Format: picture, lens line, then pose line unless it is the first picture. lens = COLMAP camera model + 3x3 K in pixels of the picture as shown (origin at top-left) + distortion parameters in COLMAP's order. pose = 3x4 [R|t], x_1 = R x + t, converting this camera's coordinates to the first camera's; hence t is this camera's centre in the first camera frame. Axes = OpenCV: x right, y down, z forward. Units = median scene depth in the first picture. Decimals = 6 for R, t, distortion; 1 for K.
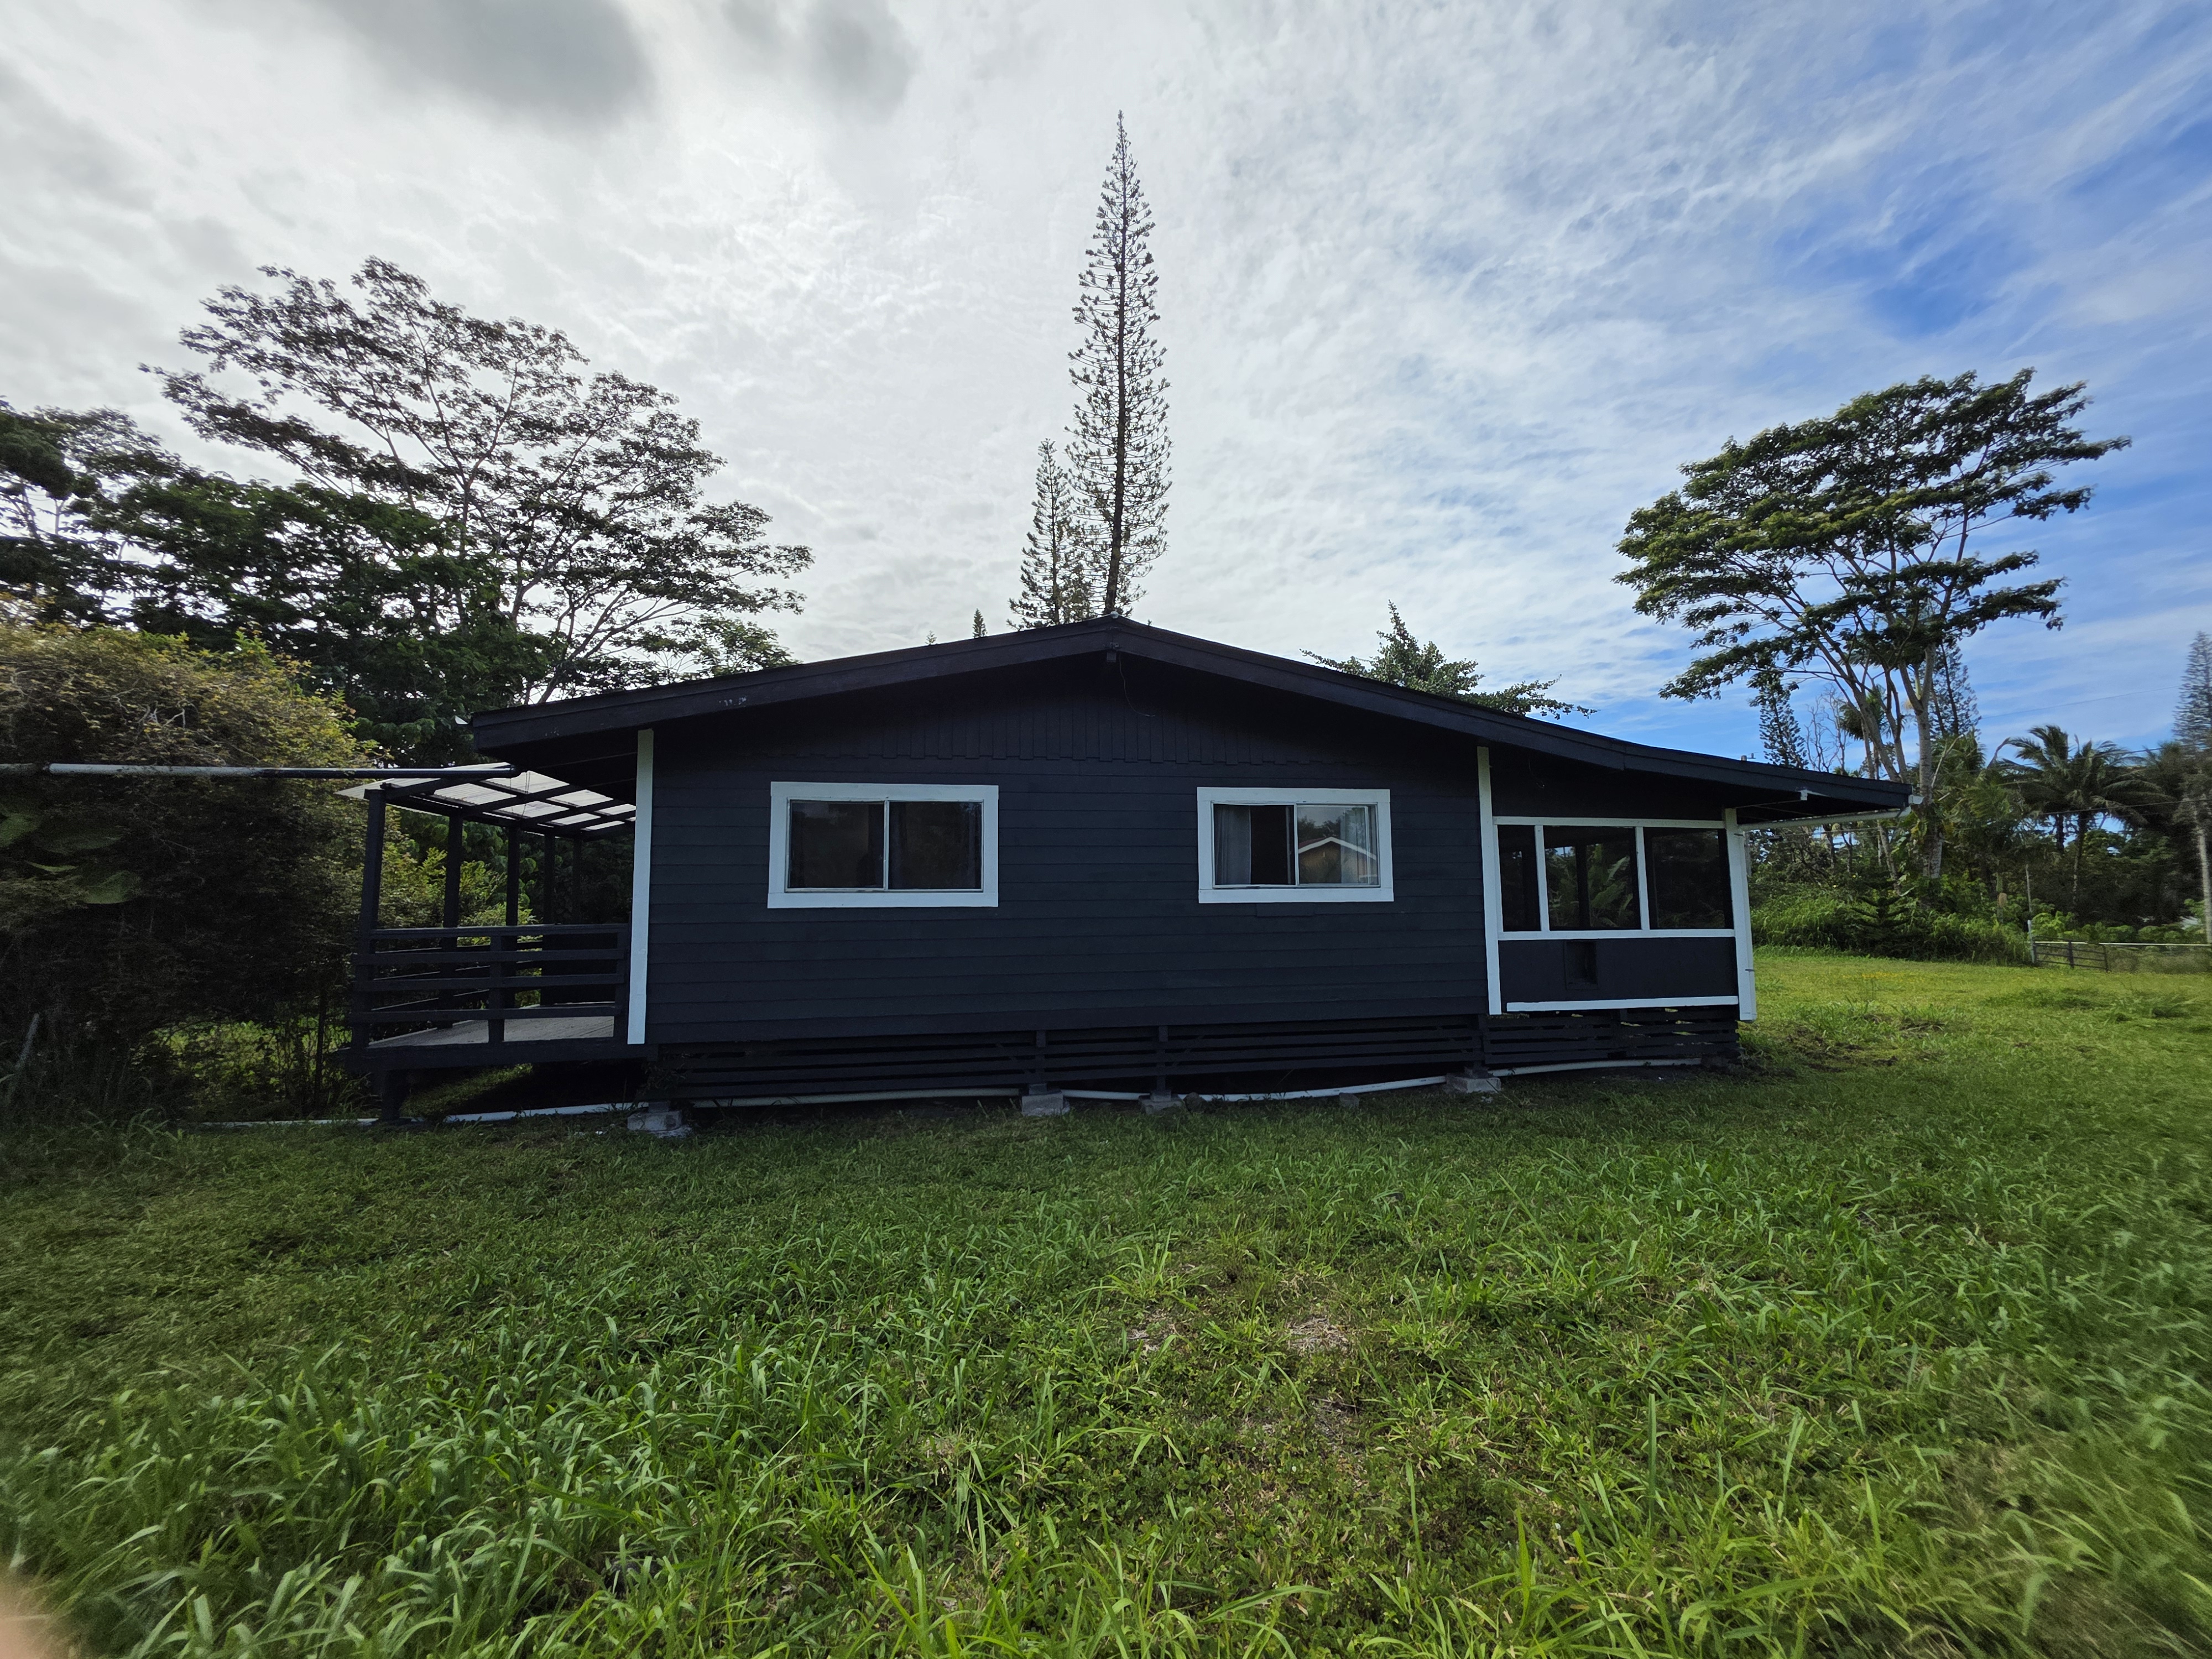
lens RADIAL K [[914.5, 0, 1106.8], [0, 914.5, 796.4], [0, 0, 1]] dist [0.014411, 0.000015]
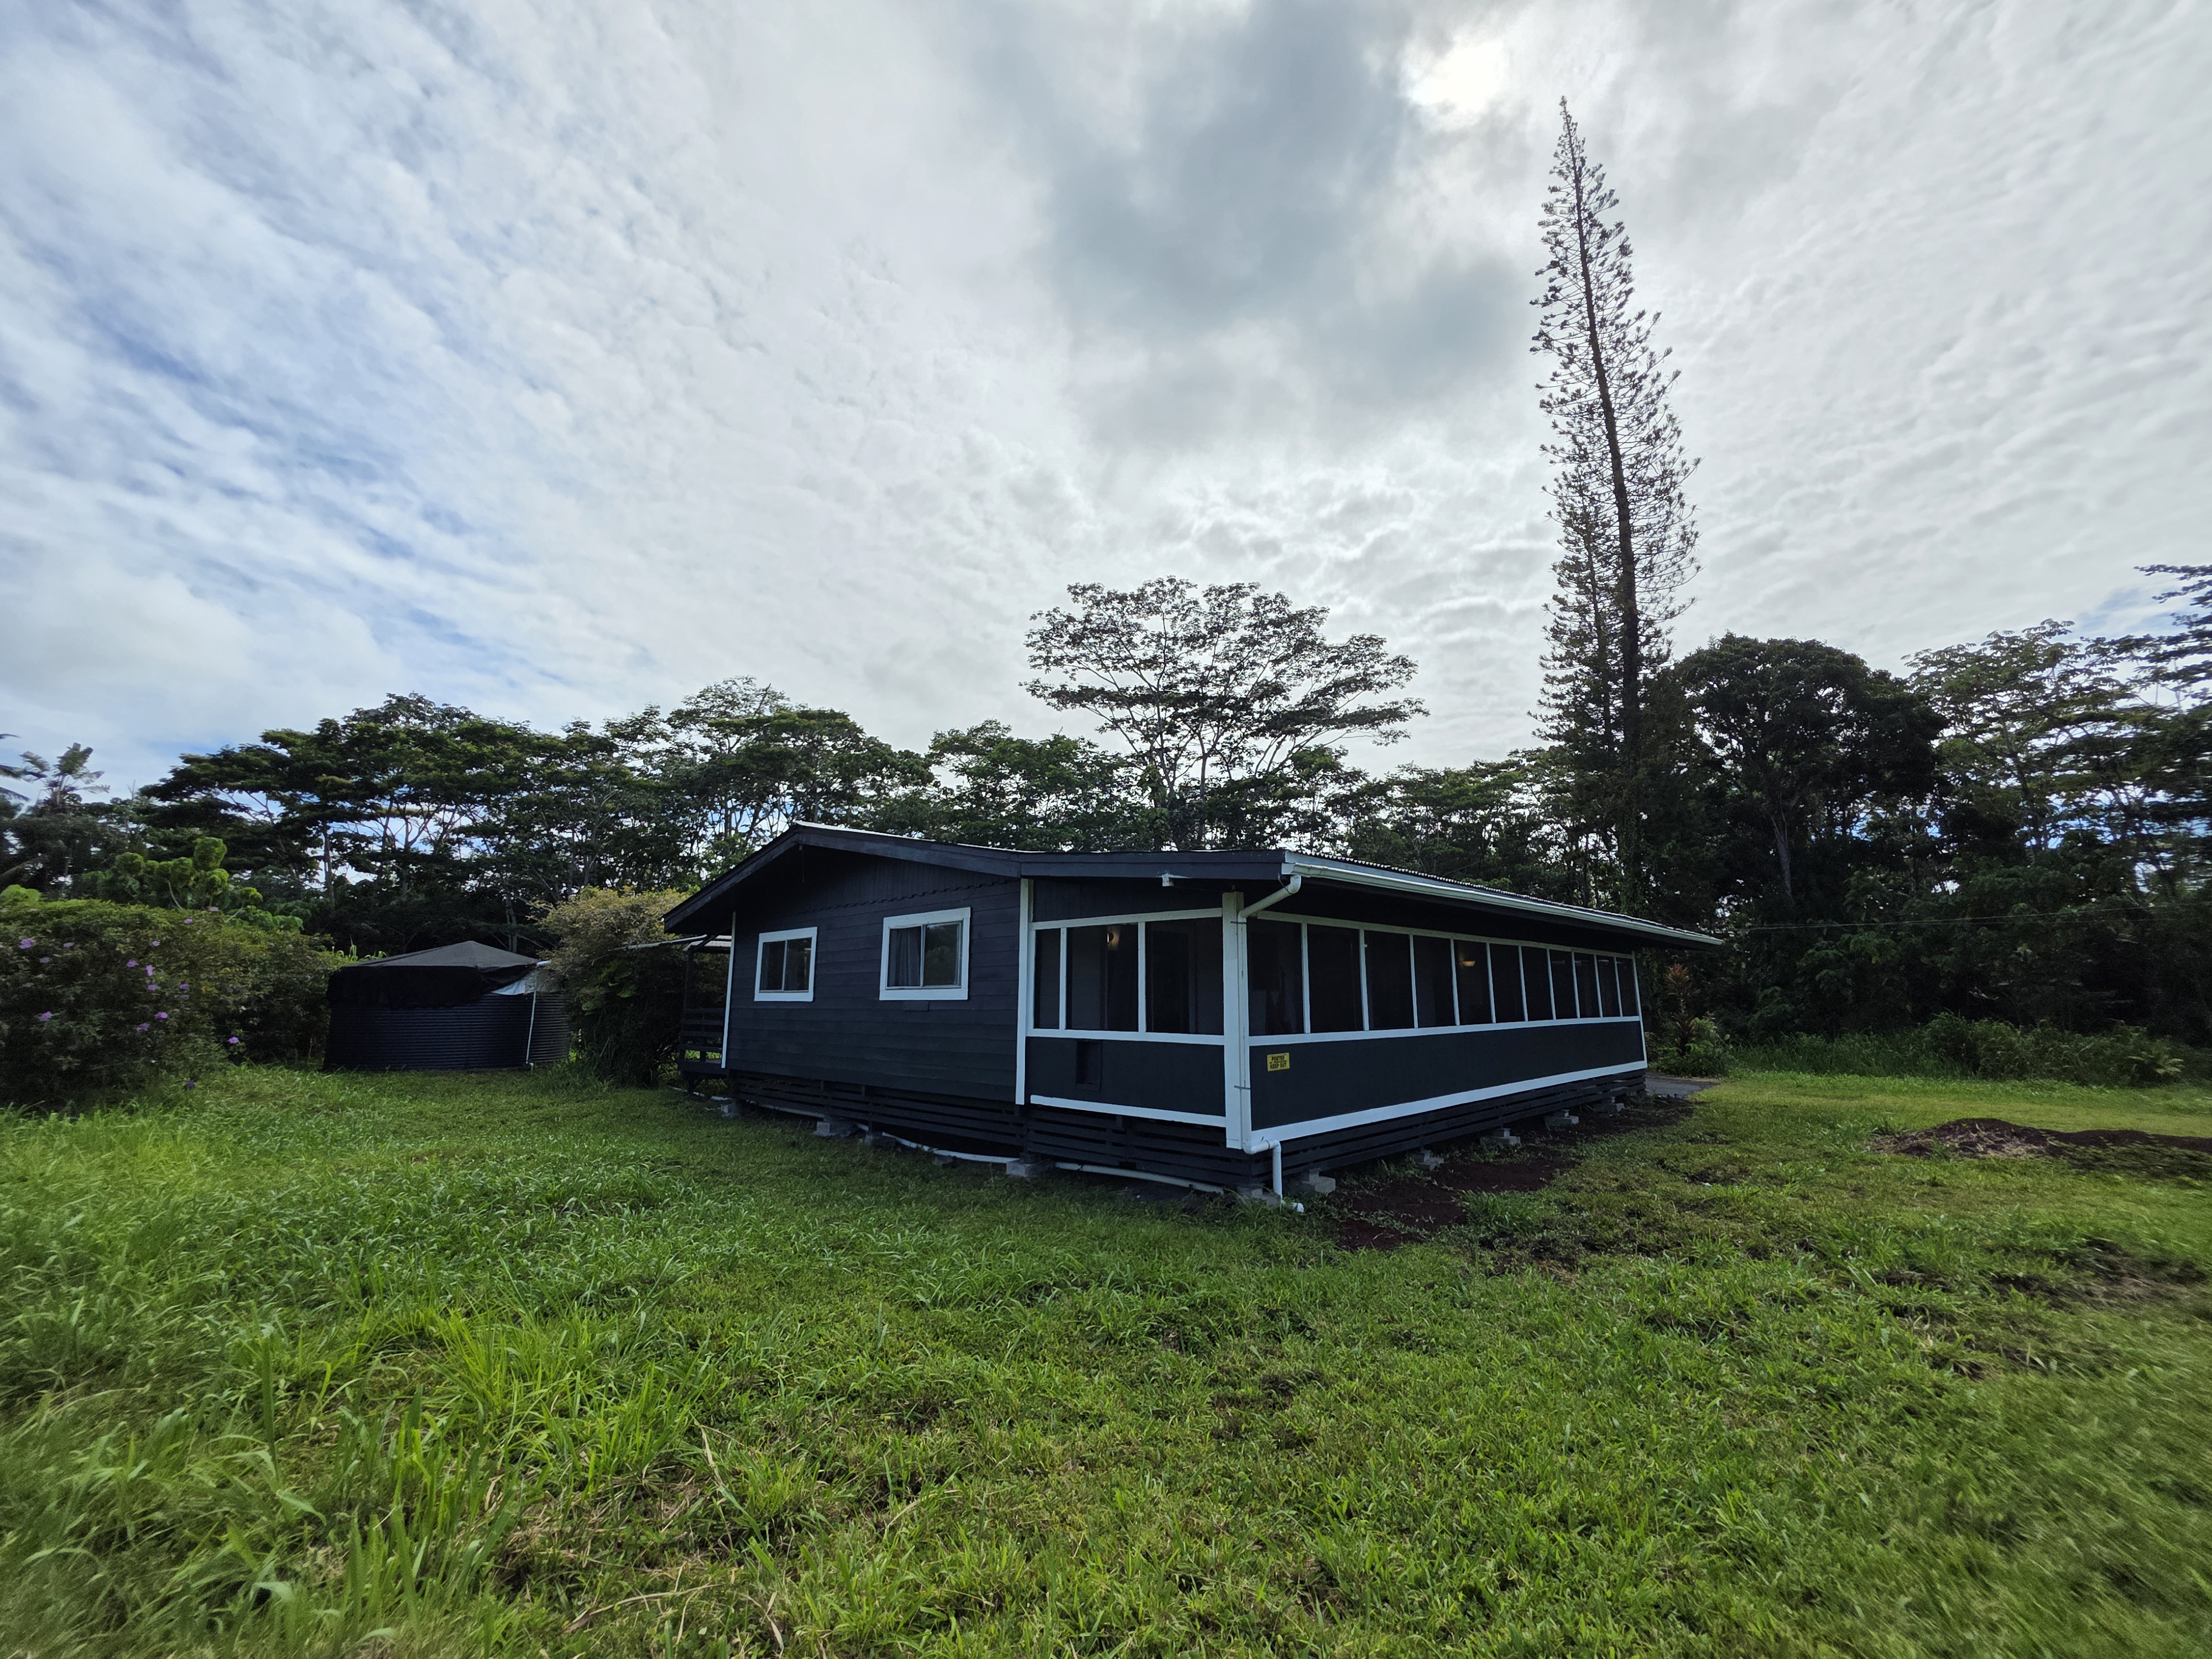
lens RADIAL K [[882.0, 0, 1116.0], [0, 882.0, 831.9], [0, 0, 1]] dist [0.000101, -0.000075]
pose [[0.575137, -0.140038, -0.805982, 0.426289], [0.100946, 0.989858, -0.099952, 0.009617], [0.811805, -0.023874, 0.583440, 0.147965]]
